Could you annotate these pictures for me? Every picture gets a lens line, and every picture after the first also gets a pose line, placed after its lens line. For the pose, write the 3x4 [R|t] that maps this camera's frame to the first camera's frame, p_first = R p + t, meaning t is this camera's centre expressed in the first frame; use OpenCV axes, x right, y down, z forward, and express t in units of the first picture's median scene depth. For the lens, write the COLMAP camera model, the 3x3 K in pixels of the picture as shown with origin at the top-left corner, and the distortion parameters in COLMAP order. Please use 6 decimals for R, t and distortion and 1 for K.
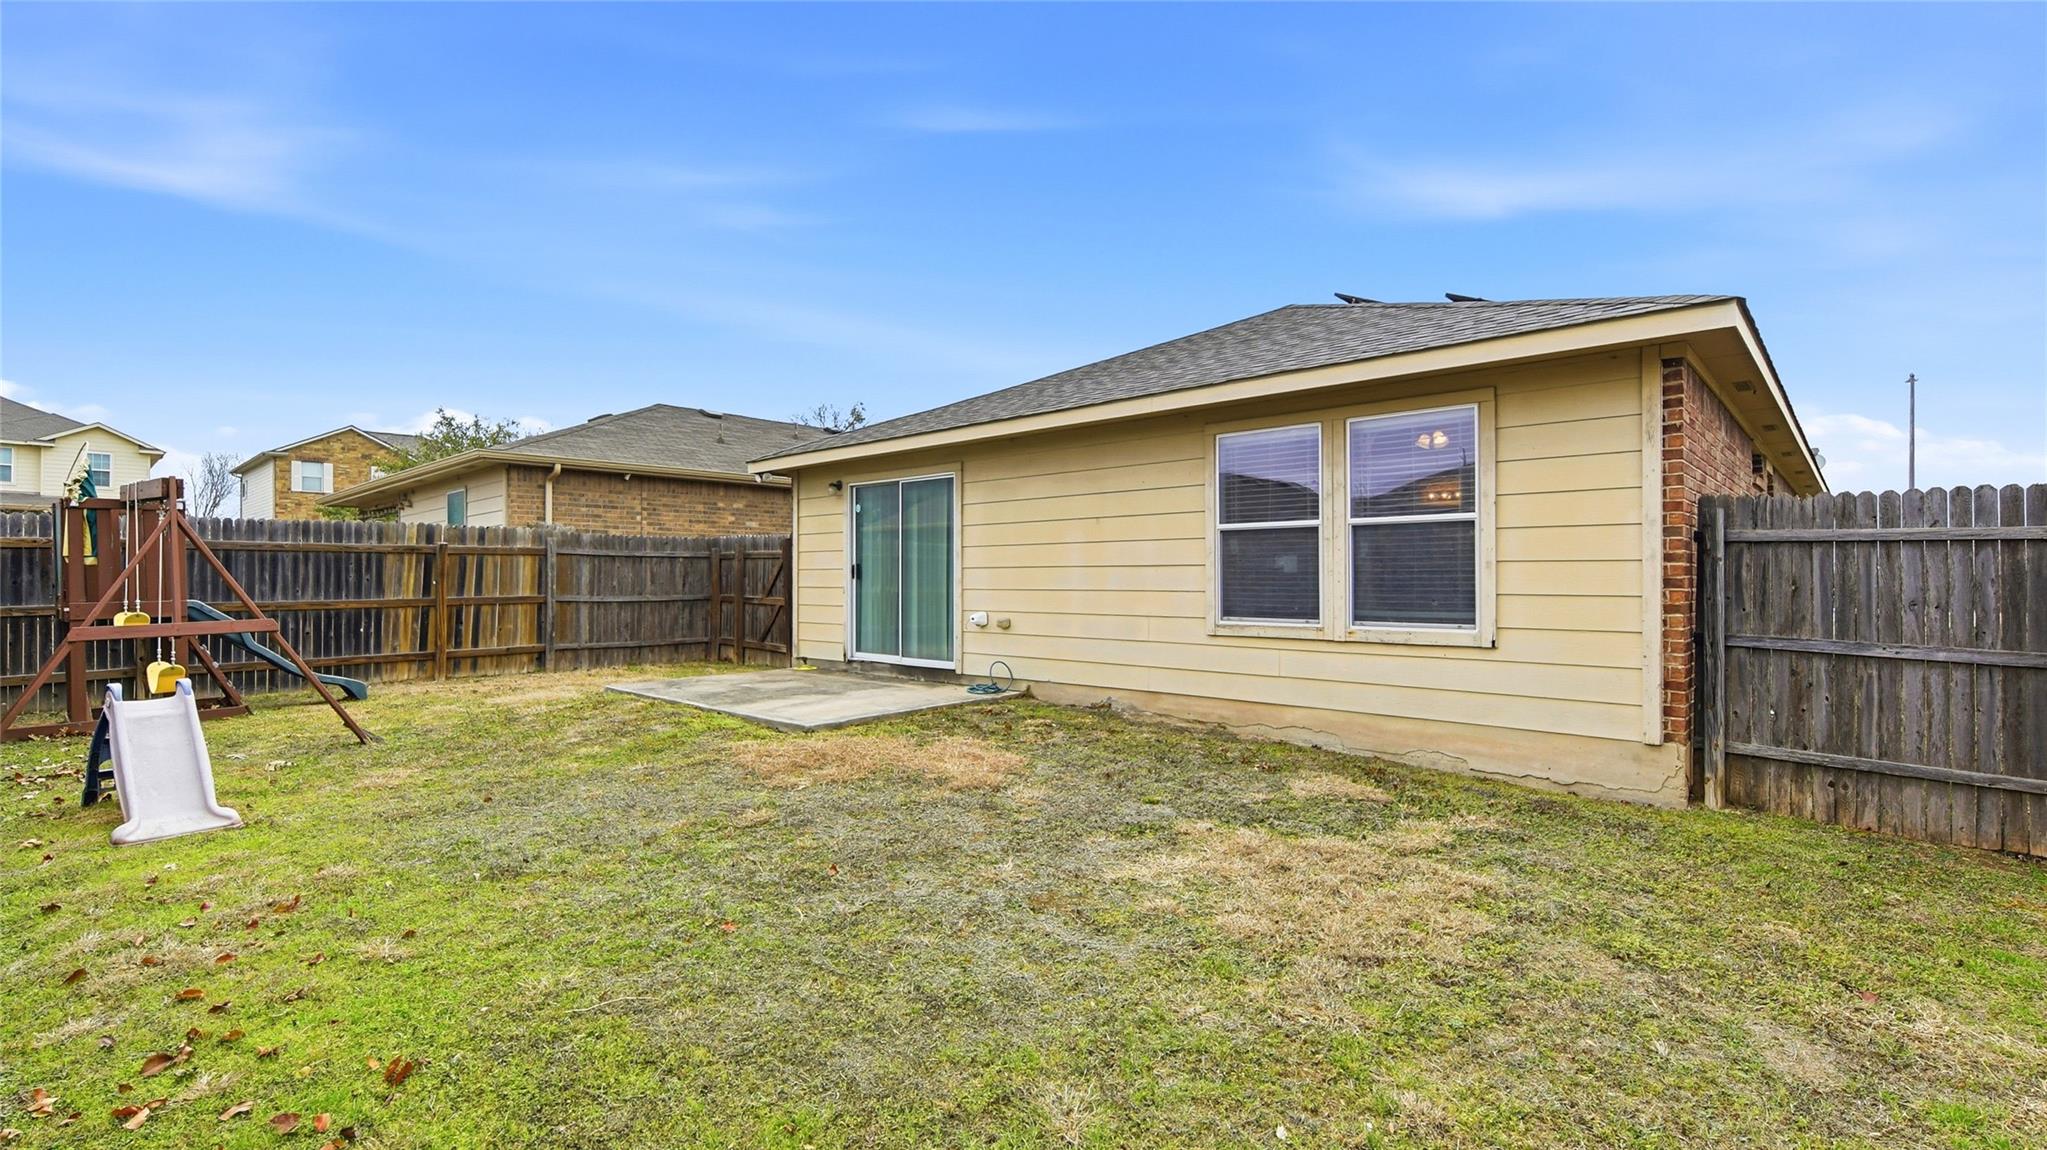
lens RADIAL K [[918.1, 0, 1009.5], [0, 918.1, 575.1], [0, 0, 1]] dist [0.004293, -0.000439]
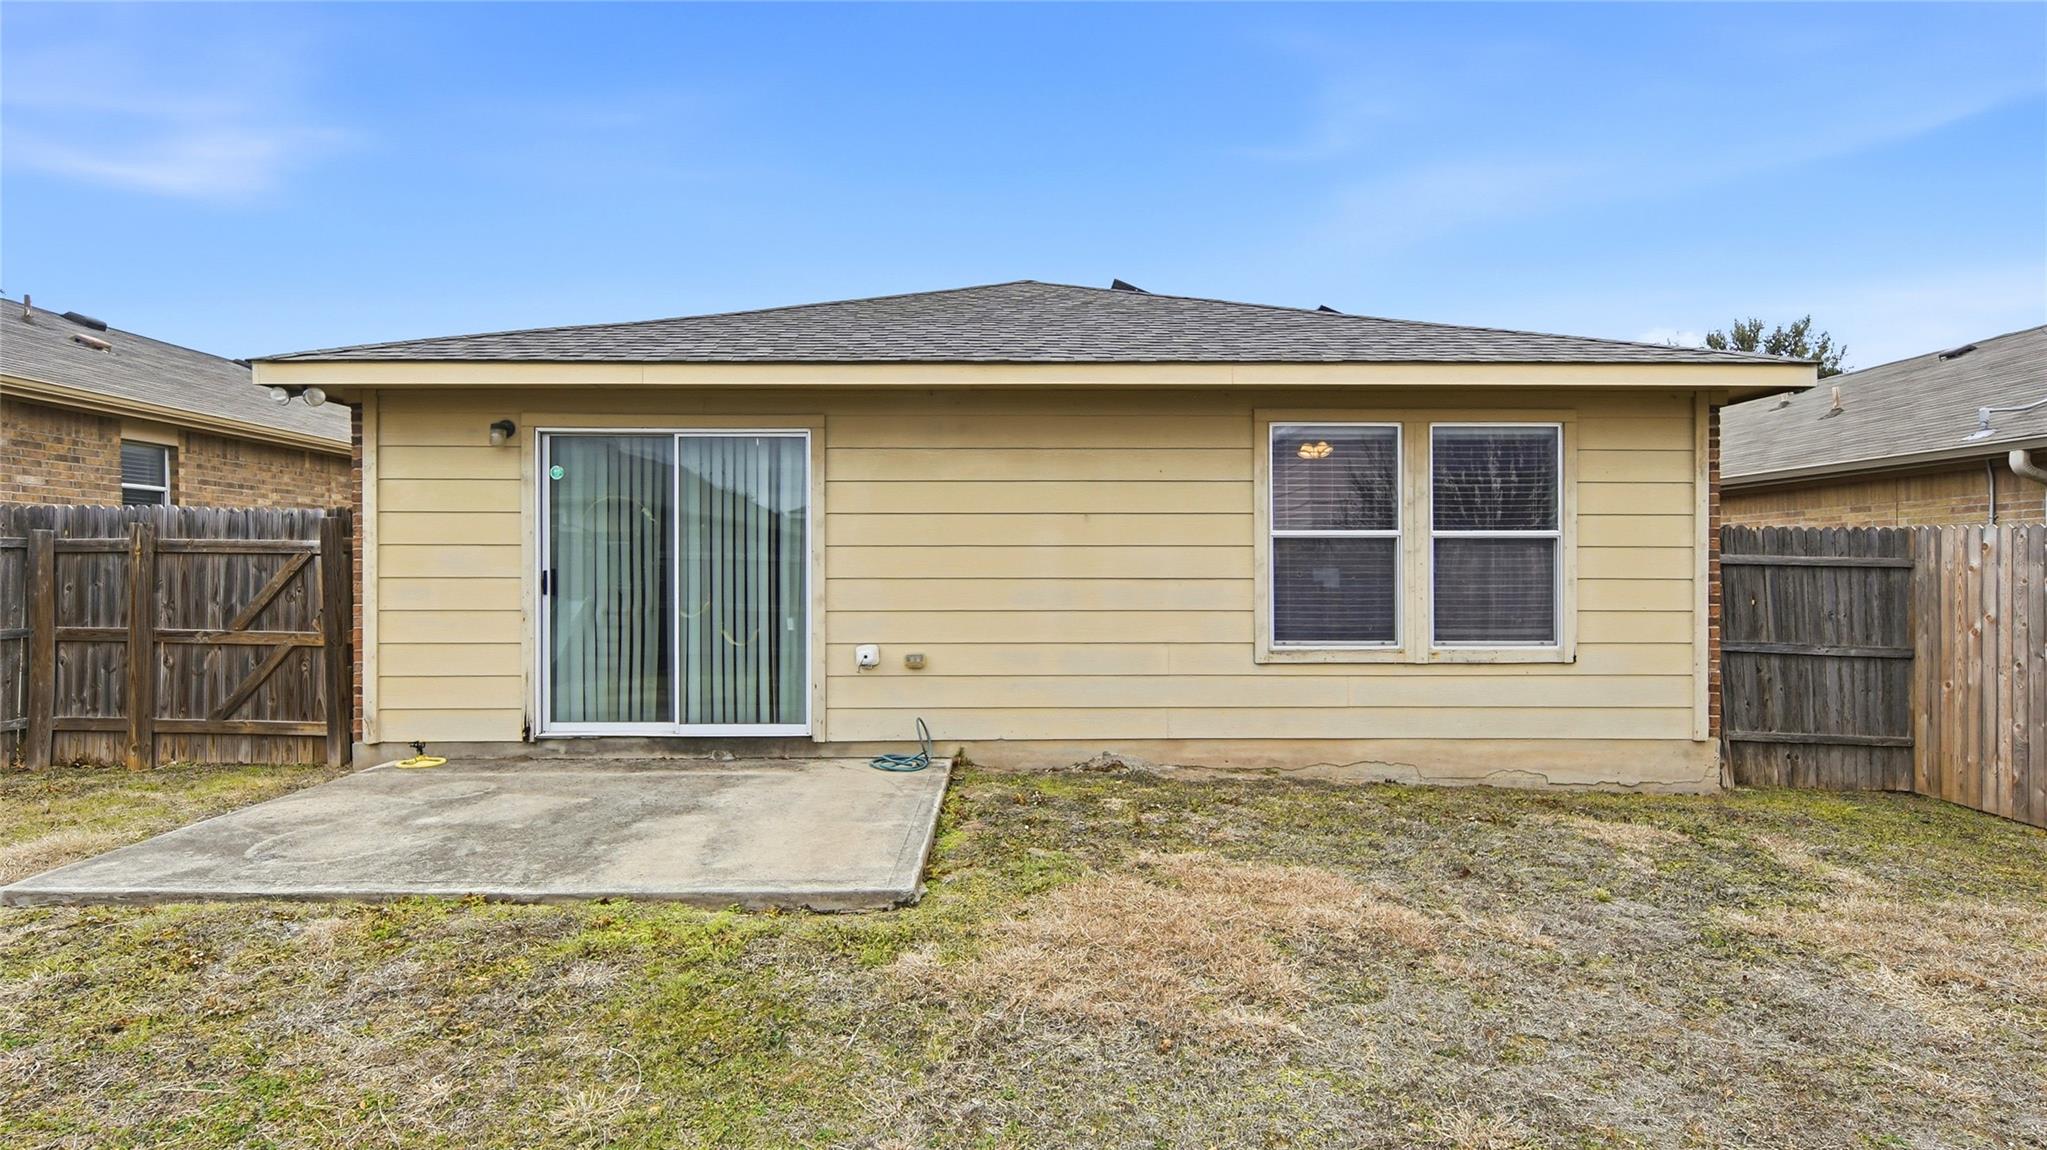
lens RADIAL K [[918.1, 0, 1011.0], [0, 918.1, 570.5], [0, 0, 1]] dist [0.004293, -0.000439]
pose [[0.720775, 0.003834, 0.693158, -0.523518], [-0.003401, 0.999992, -0.001995, -0.016181], [-0.693161, -0.000920, 0.720782, 0.565638]]
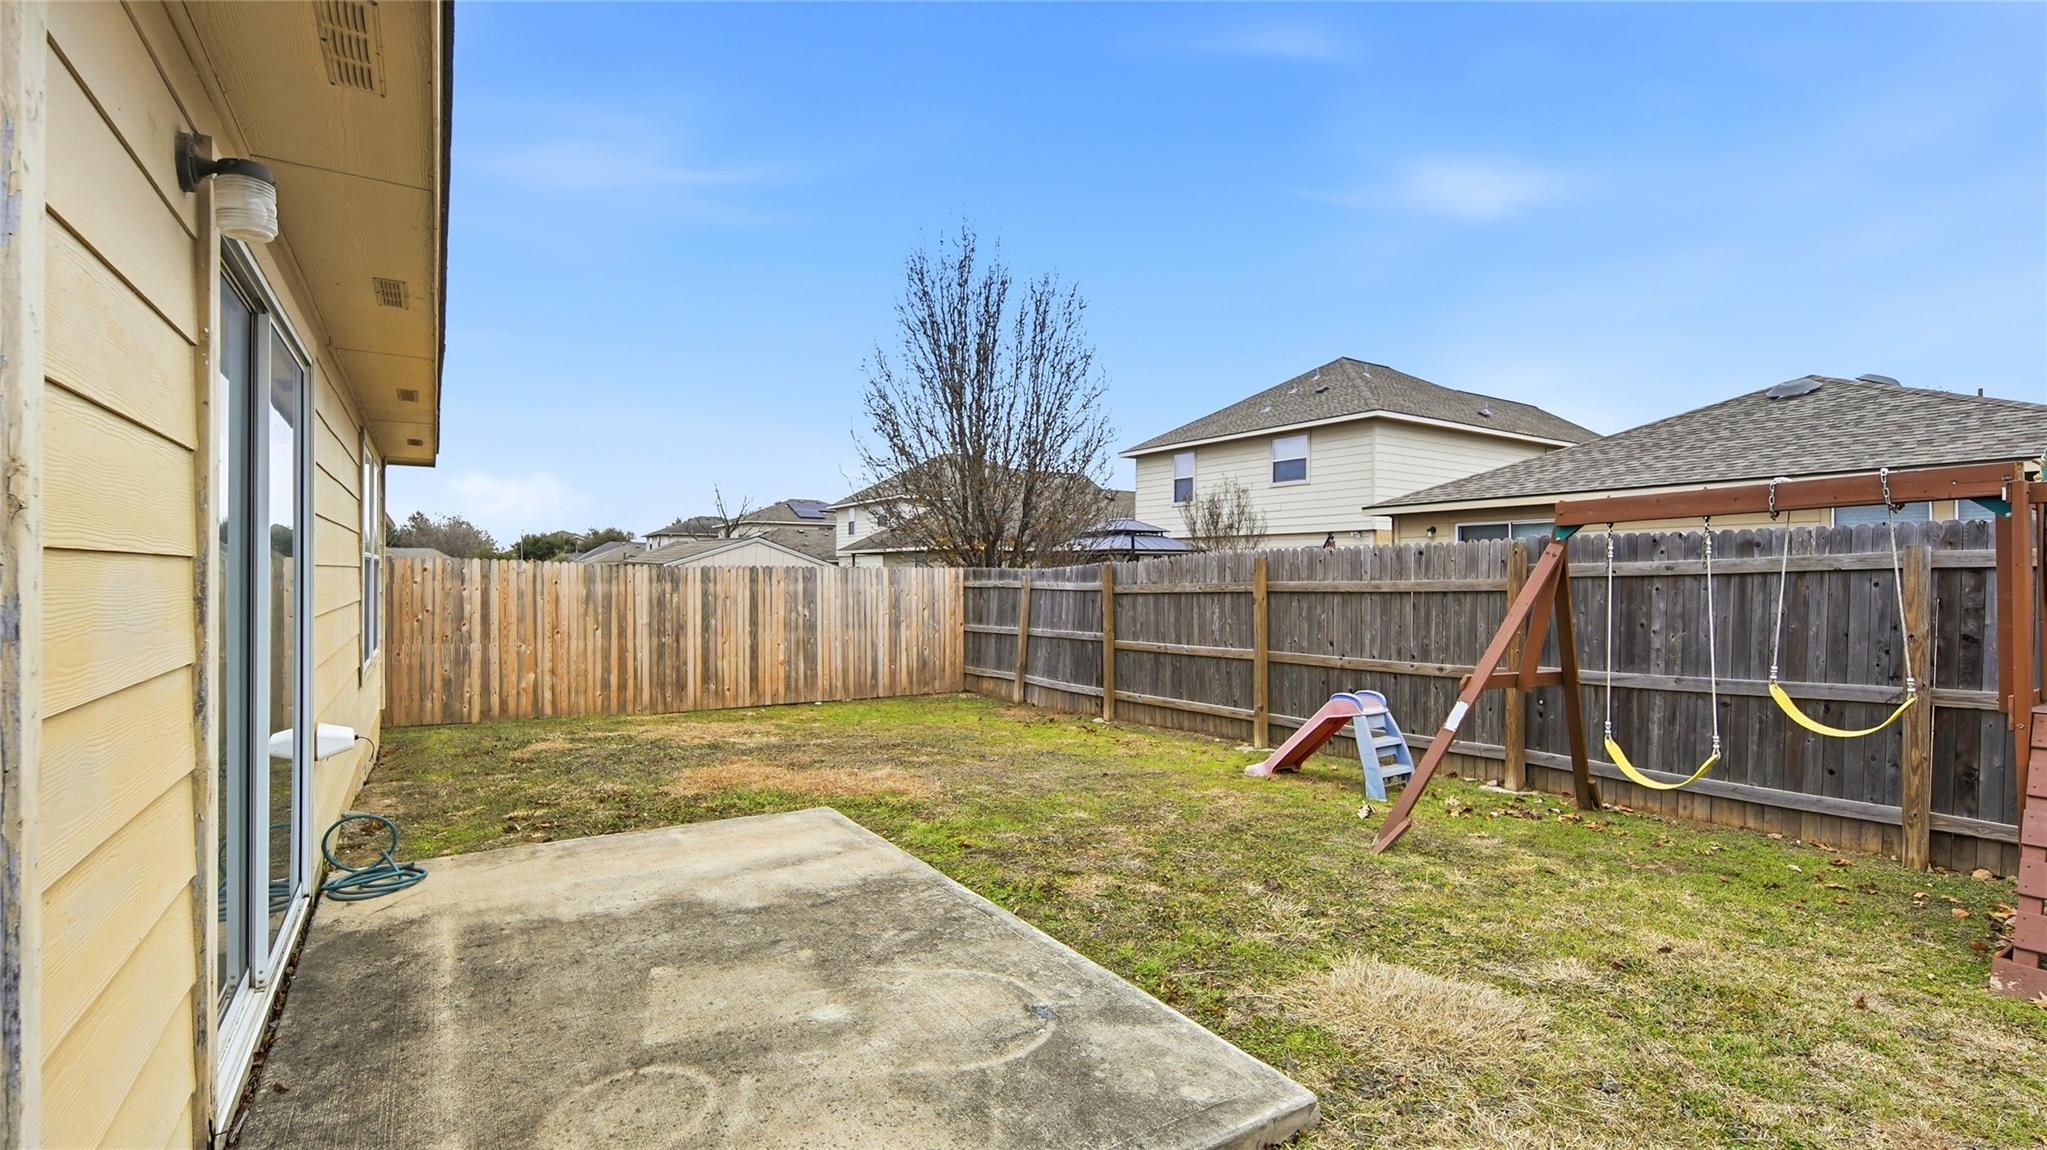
lens RADIAL K [[918.1, 0, 1023.1], [0, 918.1, 573.7], [0, 0, 1]] dist [0.004293, -0.000439]
pose [[-0.970557, 0.001011, 0.240869, -0.551789], [0.001200, 0.999999, 0.000640, -0.035545], [-0.240868, 0.000910, -0.970557, 1.665253]]
